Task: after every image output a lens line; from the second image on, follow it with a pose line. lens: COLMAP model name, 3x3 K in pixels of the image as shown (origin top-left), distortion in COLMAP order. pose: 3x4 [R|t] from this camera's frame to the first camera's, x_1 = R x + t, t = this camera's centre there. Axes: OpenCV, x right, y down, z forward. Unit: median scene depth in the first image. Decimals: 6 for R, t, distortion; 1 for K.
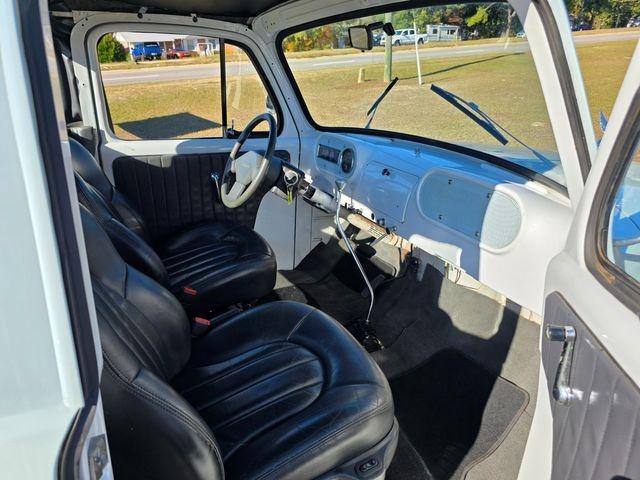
lens RADIAL K [[428.1, 0, 320.0], [0, 428.1, 240.0], [0, 0, 1]] dist [0.025425, -0.002287]
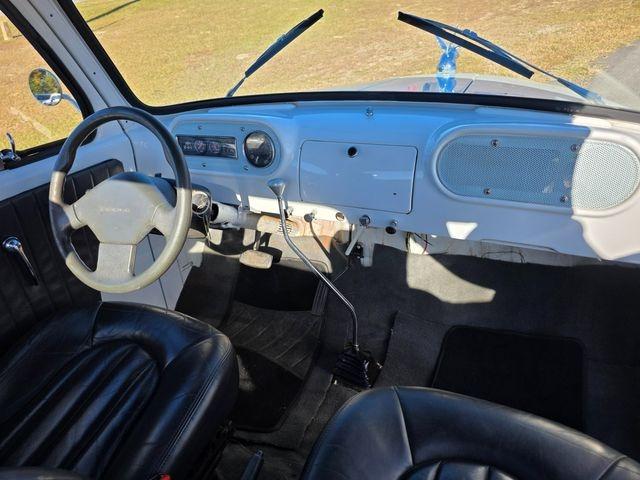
lens RADIAL K [[428.1, 0, 320.0], [0, 428.1, 240.0], [0, 0, 1]] dist [0.025425, -0.002287]
pose [[0.764007, -0.380284, 0.521226, -0.257122], [0.319294, 0.924831, 0.206734, -0.157514], [-0.560664, 0.008478, 0.828000, 0.382732]]
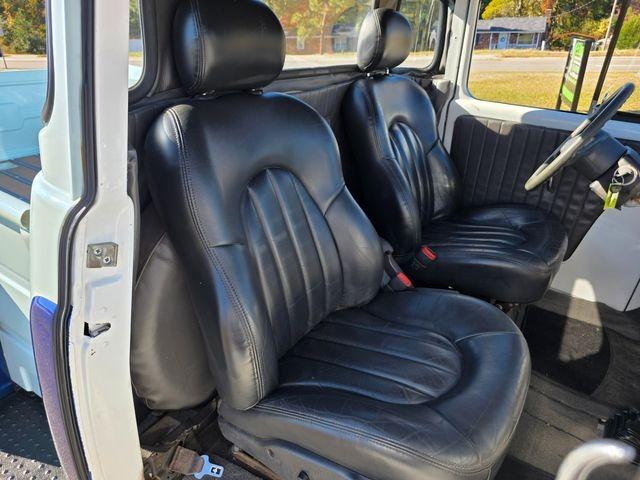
lens RADIAL K [[428.1, 0, 320.0], [0, 428.1, 240.0], [0, 0, 1]] dist [0.025425, -0.002287]
pose [[0.541898, 0.380733, -0.749259, 0.217986], [-0.354893, 0.911783, 0.206645, -0.015756], [0.761838, 0.153926, 0.629213, 0.165033]]
